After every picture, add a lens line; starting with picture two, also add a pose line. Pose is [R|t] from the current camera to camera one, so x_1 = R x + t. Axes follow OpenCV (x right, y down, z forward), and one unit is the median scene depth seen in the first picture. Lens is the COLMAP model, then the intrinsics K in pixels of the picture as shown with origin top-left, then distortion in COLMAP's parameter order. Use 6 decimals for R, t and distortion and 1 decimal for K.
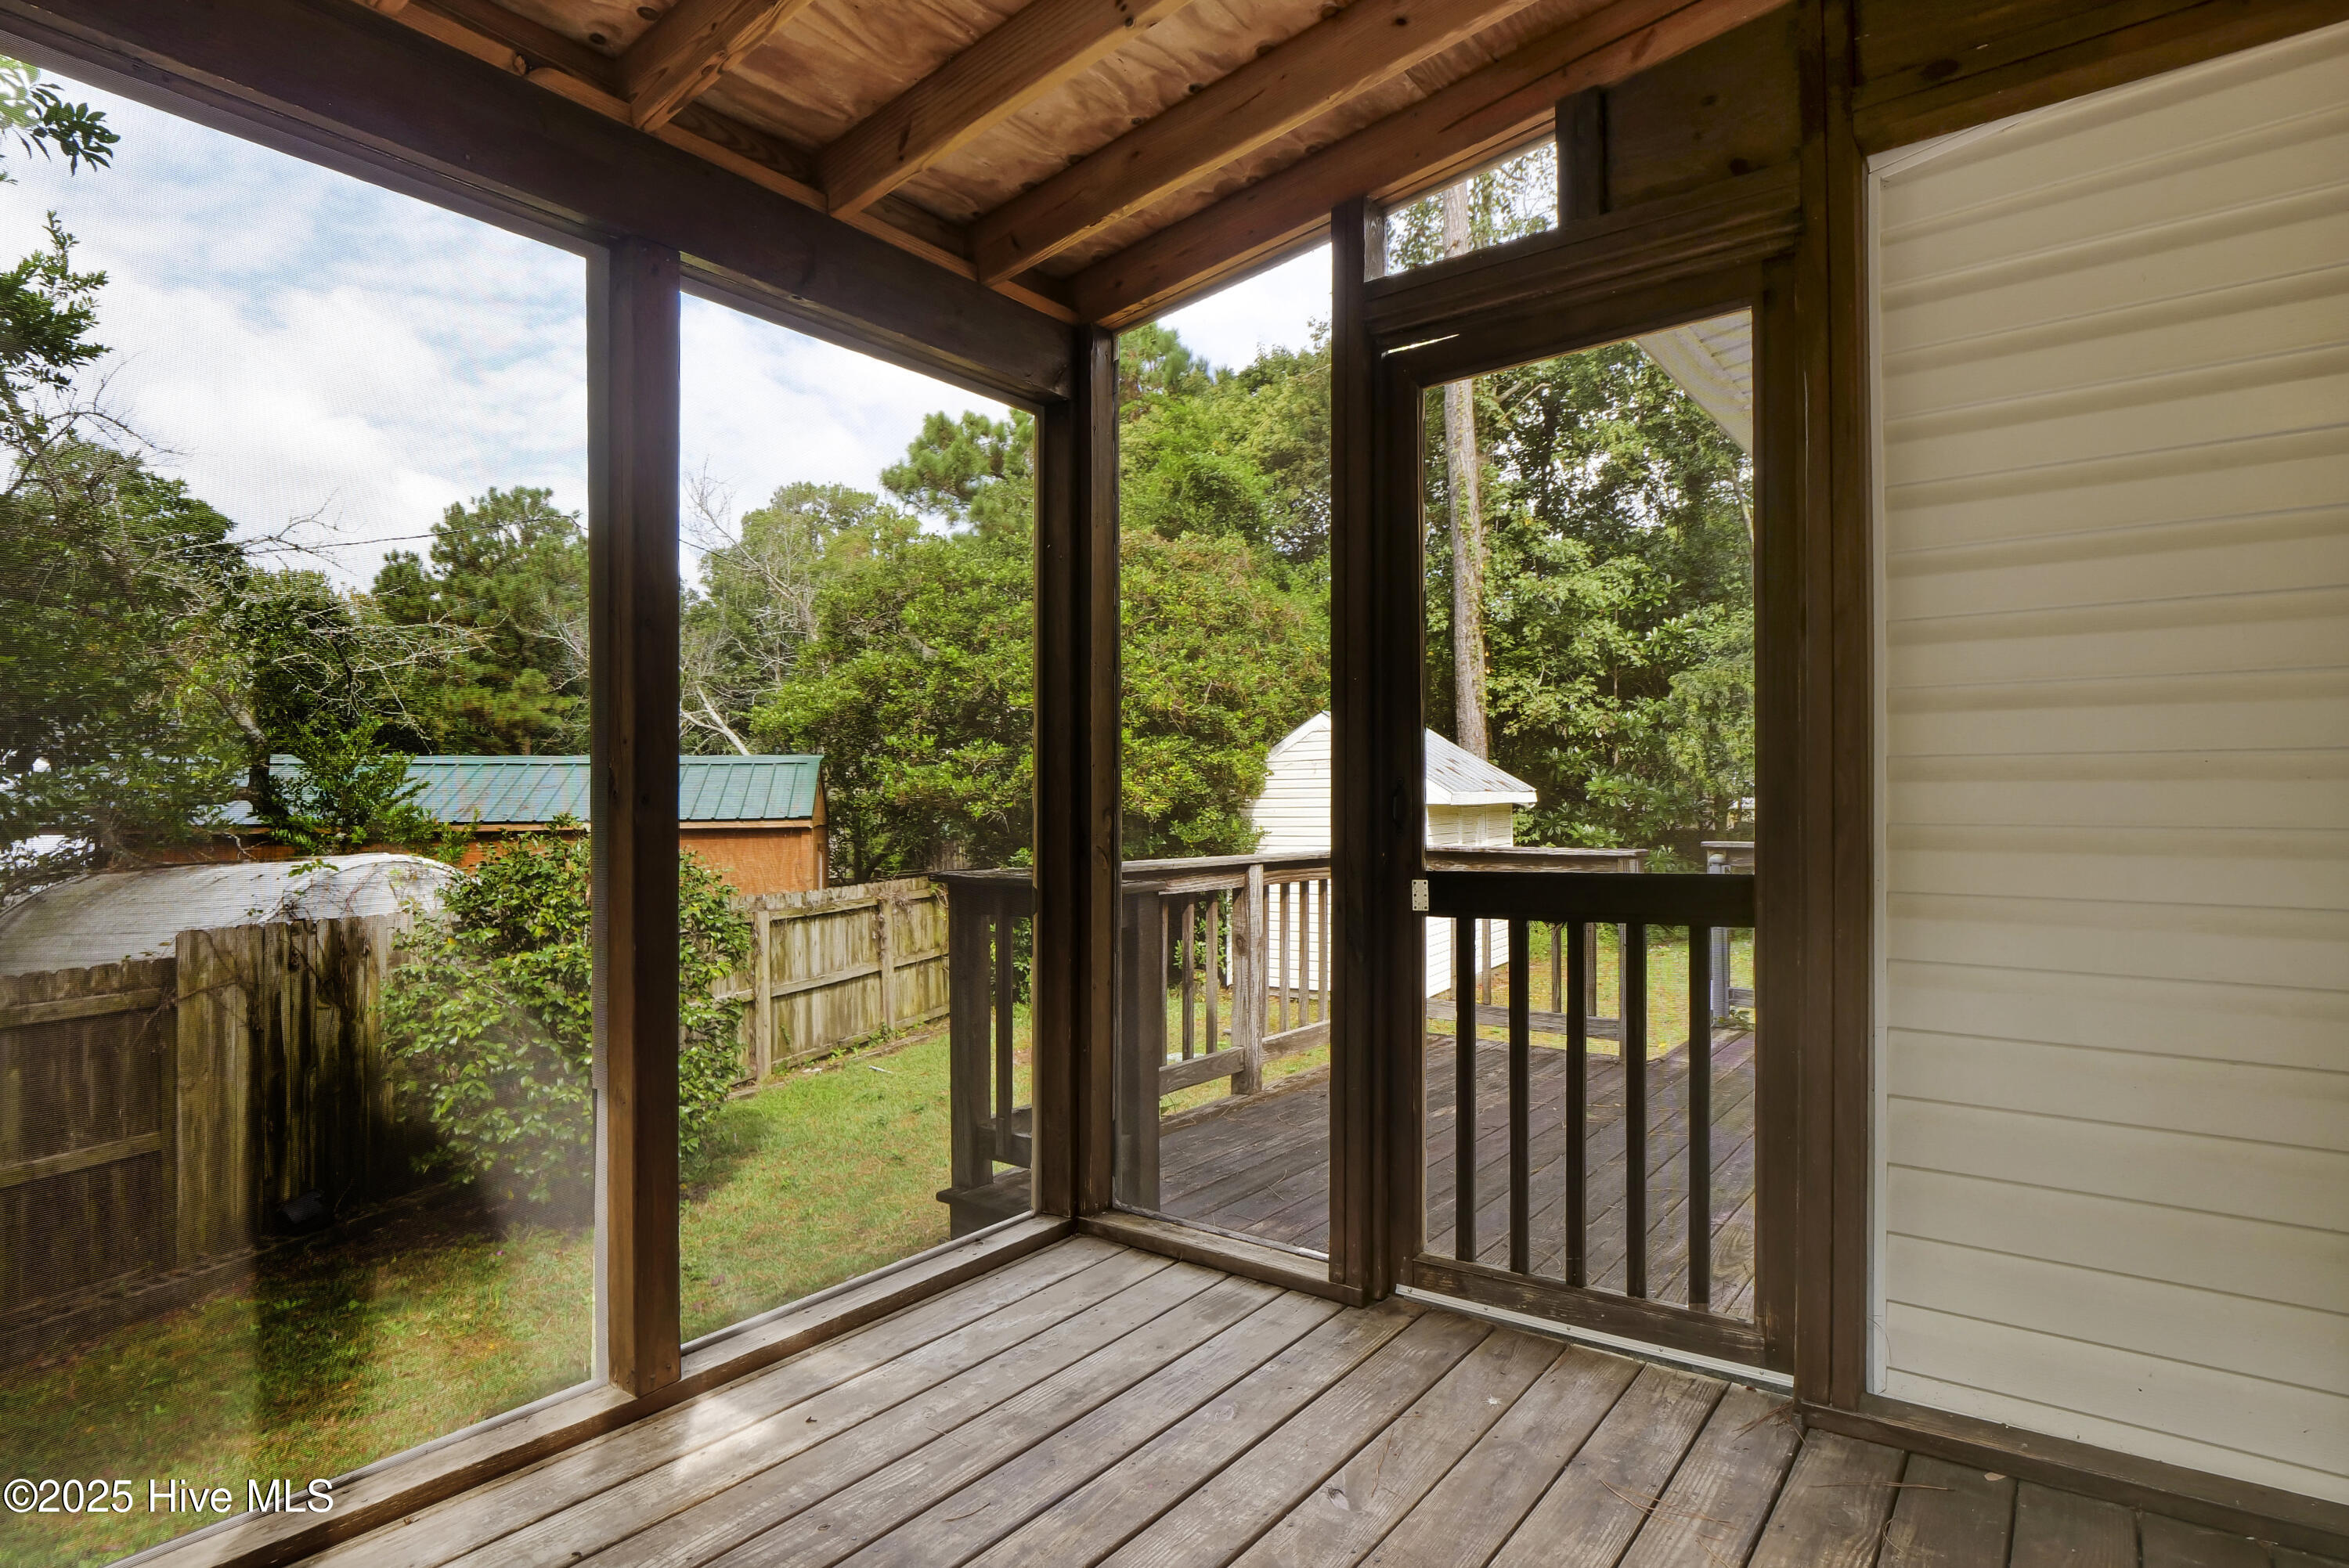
lens RADIAL K [[1198.5, 0, 1175.0], [0, 1198.5, 801.6], [0, 0, 1]] dist [-0.004002, -0.000719]
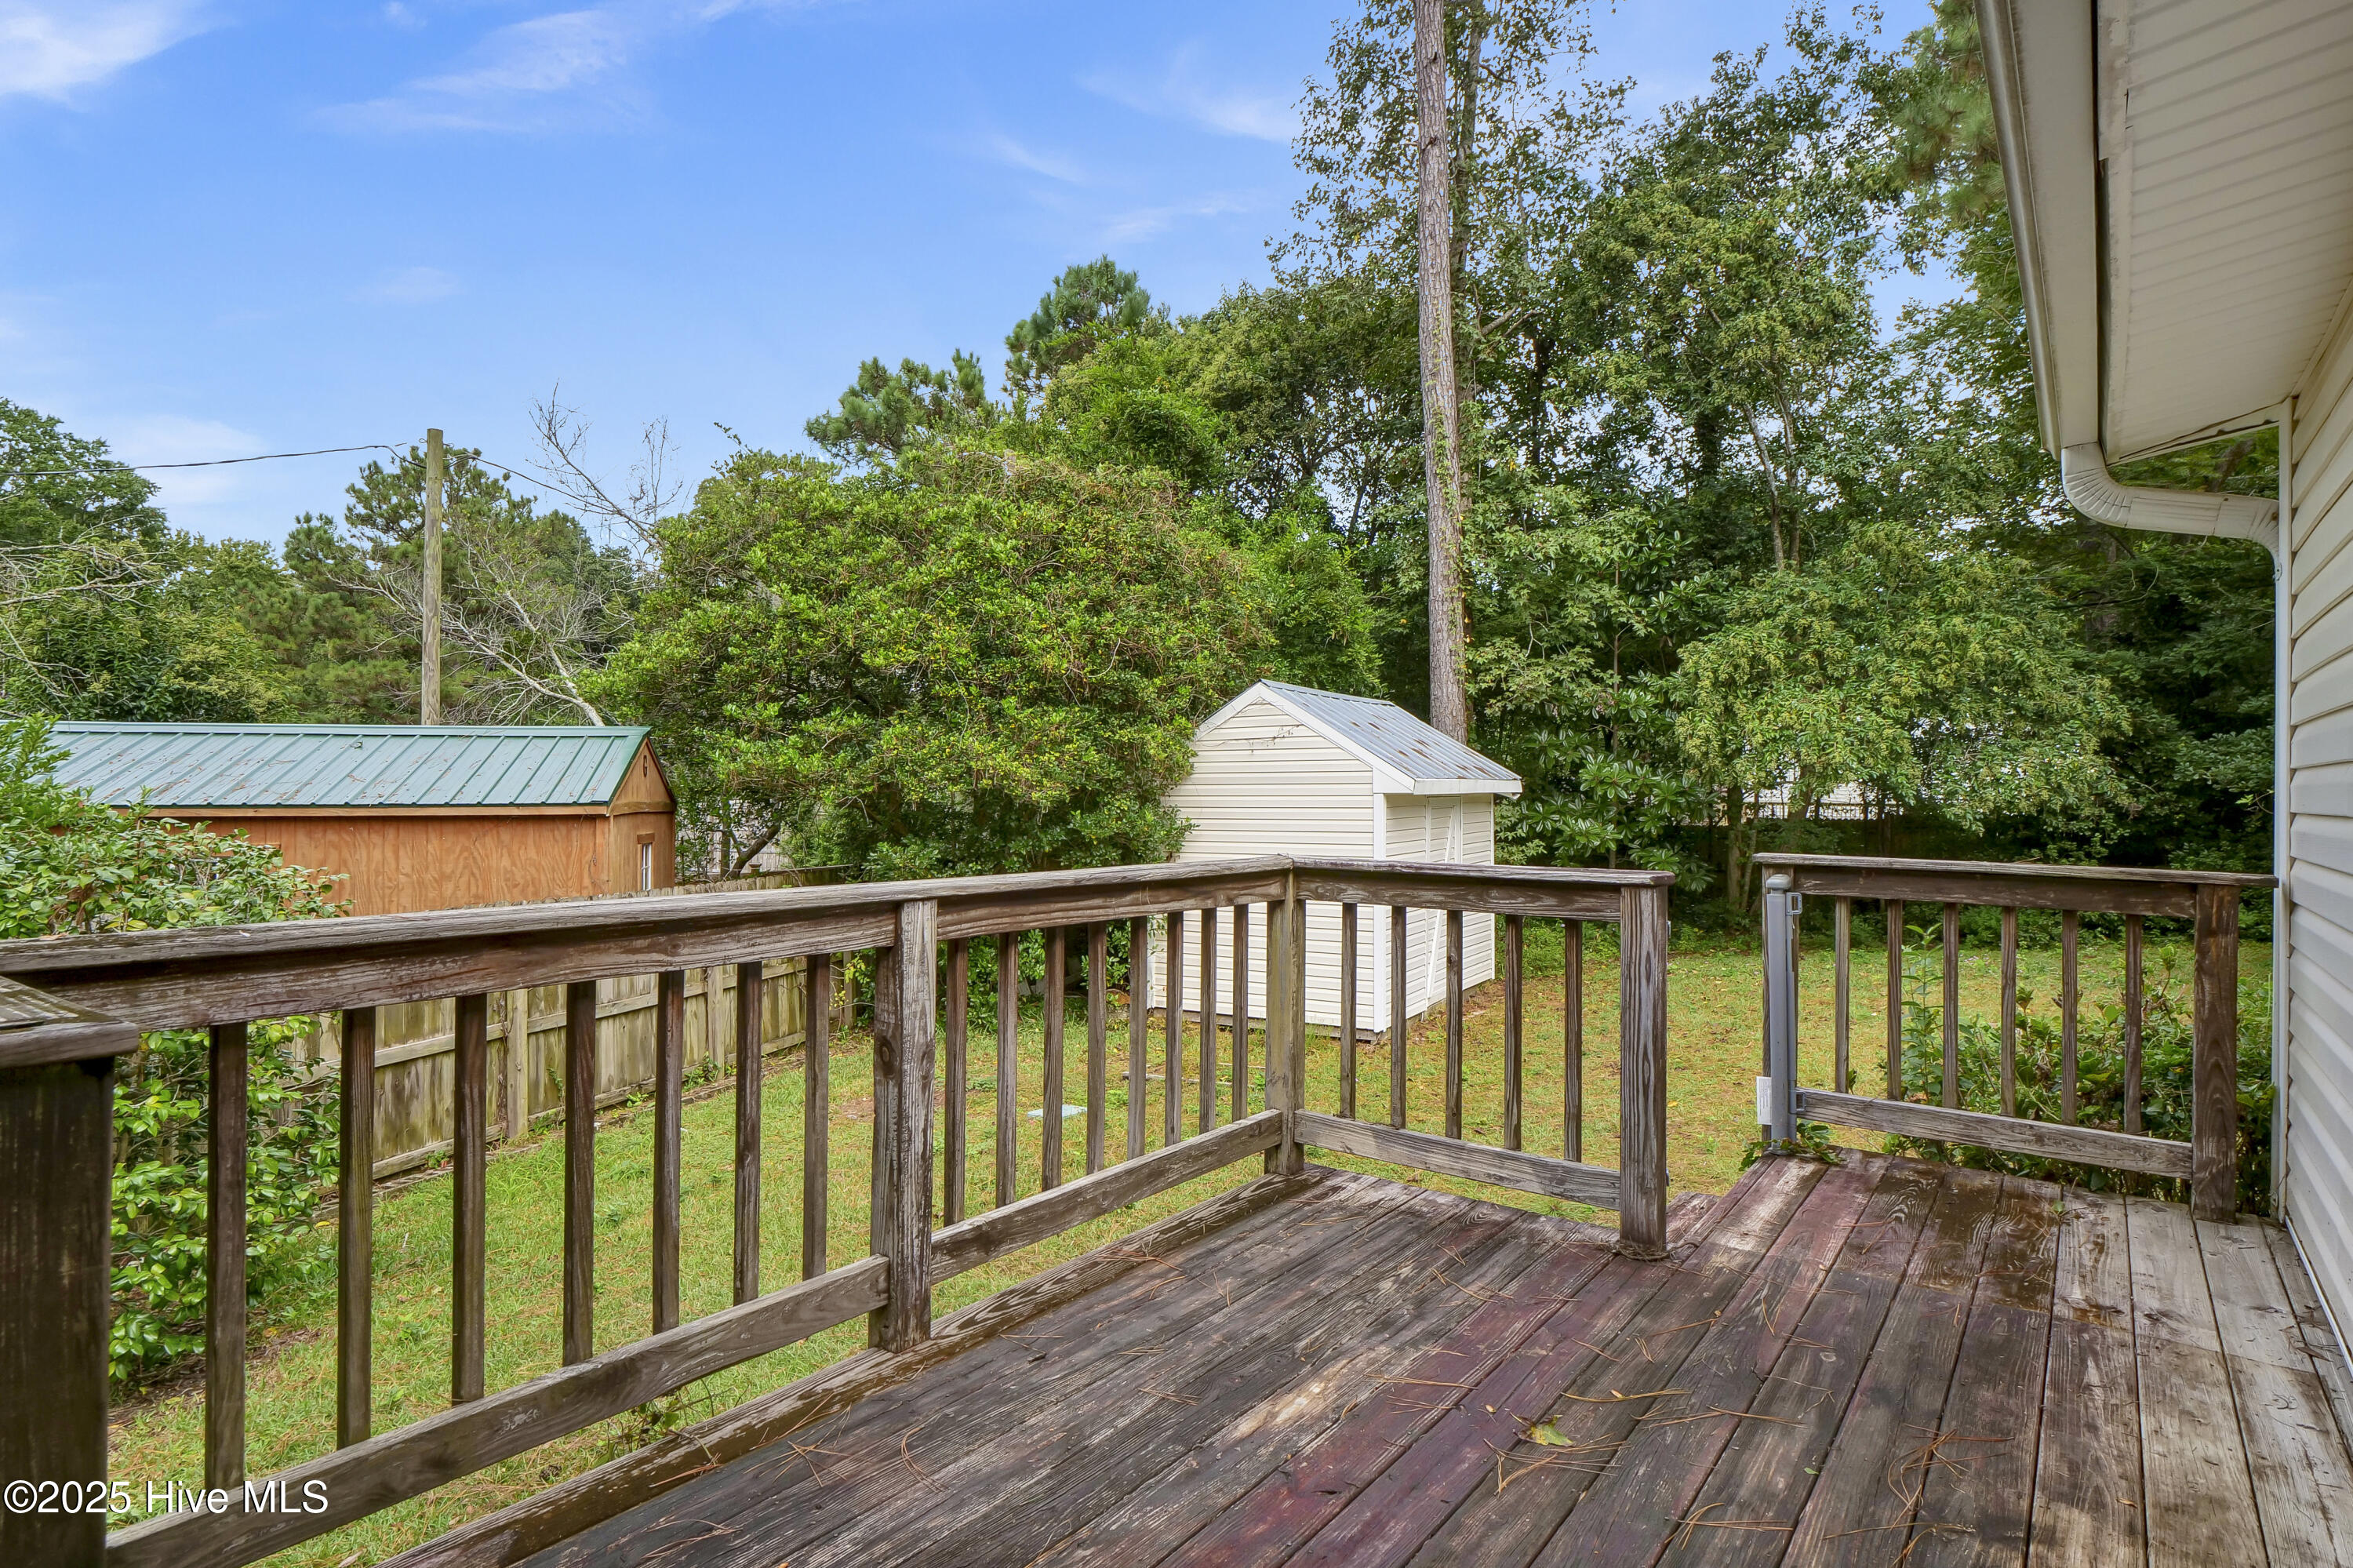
lens RADIAL K [[1200.7, 0, 1175.8], [0, 1200.7, 778.0], [0, 0, 1]] dist [-0.004002, -0.000719]
pose [[0.999957, 0.009090, 0.002067, 0.051050], [-0.009068, 0.999907, -0.010175, 0.001132], [-0.002159, 0.010156, 0.999946, 0.139883]]
